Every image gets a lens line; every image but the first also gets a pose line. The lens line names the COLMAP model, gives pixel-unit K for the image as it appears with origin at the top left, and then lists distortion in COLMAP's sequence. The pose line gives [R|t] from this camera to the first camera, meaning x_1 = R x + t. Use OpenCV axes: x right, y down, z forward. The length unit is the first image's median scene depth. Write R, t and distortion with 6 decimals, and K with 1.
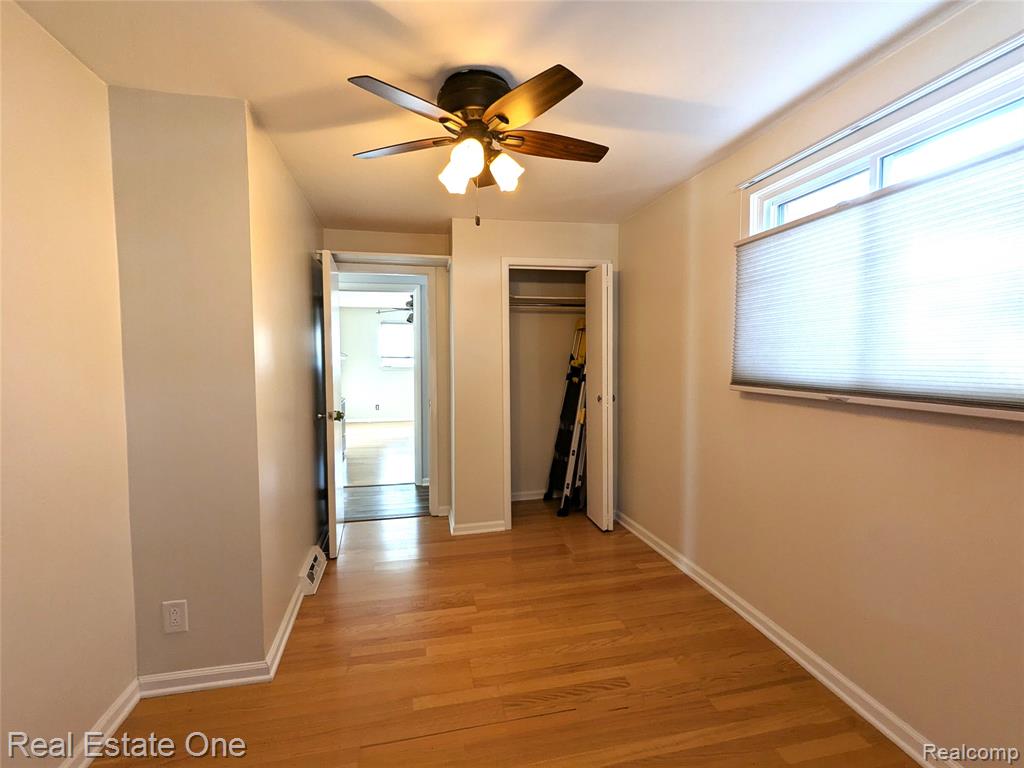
lens RADIAL K [[484.5, 0, 519.4], [0, 484.5, 383.1], [0, 0, 1]] dist [-0.003871, 0.002724]
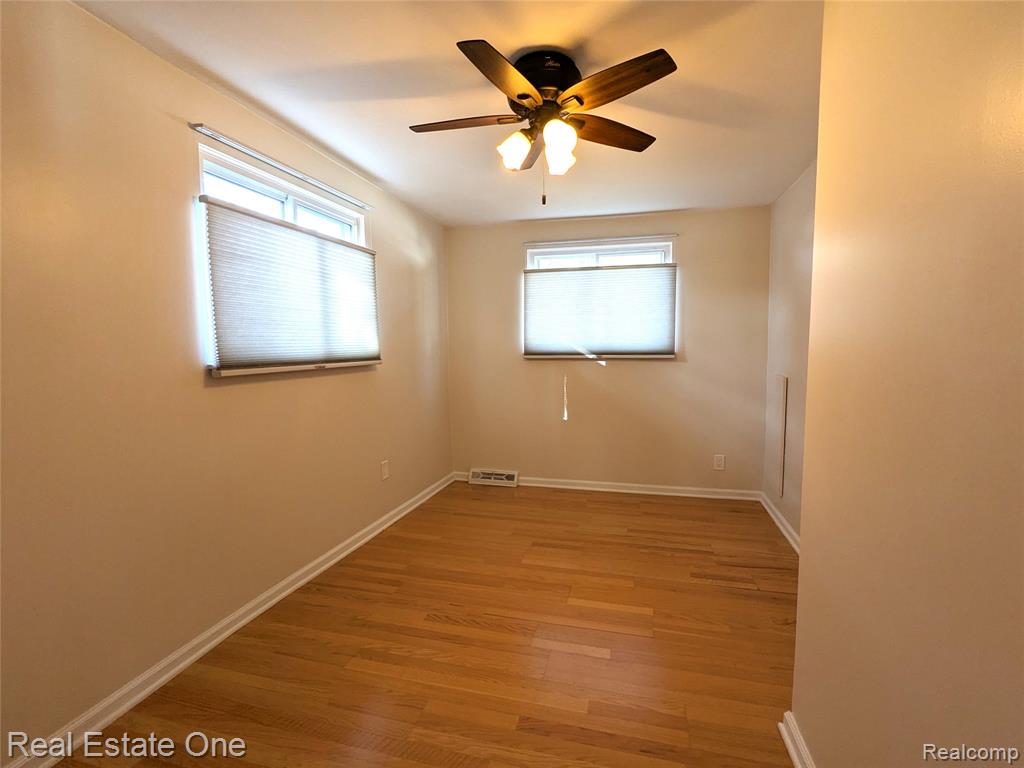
lens RADIAL K [[484.5, 0, 515.4], [0, 484.5, 384.3], [0, 0, 1]] dist [-0.003871, 0.002724]
pose [[-0.893741, -0.023074, 0.447990, -0.449202], [0.037771, 0.991259, 0.126409, -0.067808], [-0.446990, 0.129898, -0.885057, 1.765300]]
